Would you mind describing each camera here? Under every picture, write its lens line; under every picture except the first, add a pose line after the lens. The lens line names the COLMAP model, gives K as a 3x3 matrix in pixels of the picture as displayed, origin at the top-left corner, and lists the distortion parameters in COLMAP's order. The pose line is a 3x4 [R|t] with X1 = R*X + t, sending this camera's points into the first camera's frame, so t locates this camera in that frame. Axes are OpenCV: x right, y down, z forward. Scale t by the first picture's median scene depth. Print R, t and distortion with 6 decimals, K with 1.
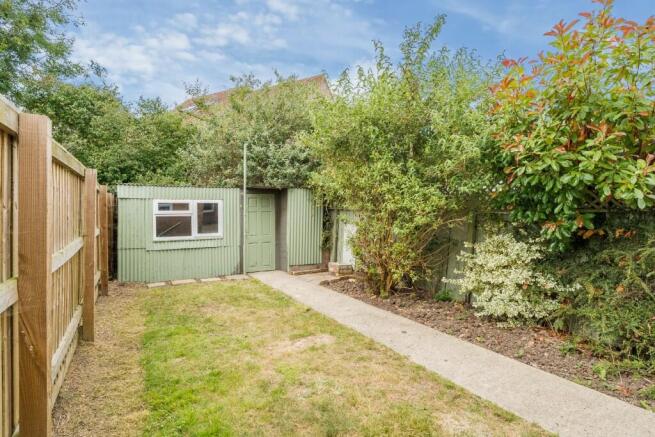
lens RADIAL K [[341.7, 0, 327.5], [0, 341.7, 218.5], [0, 0, 1]] dist [0.000400, 0.000017]
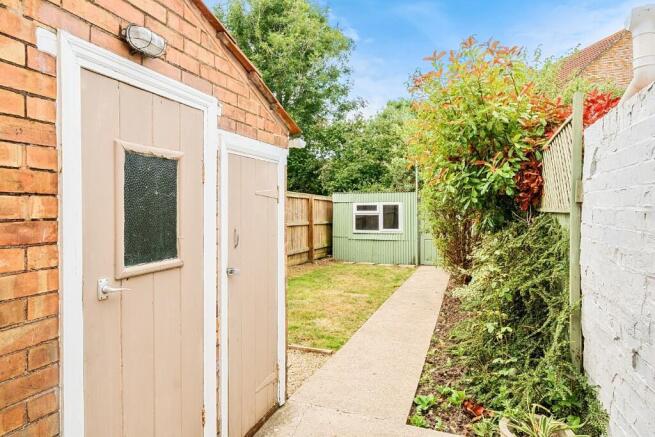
lens RADIAL K [[405.9, 0, 327.5], [0, 405.9, 218.5], [0, 0, 1]] dist [-0.000202, -0.000024]
pose [[0.645012, 0.016610, -0.763992, 0.684177], [-0.021085, 0.999770, 0.003935, 0.003791], [0.763881, 0.013570, 0.645214, -0.147789]]
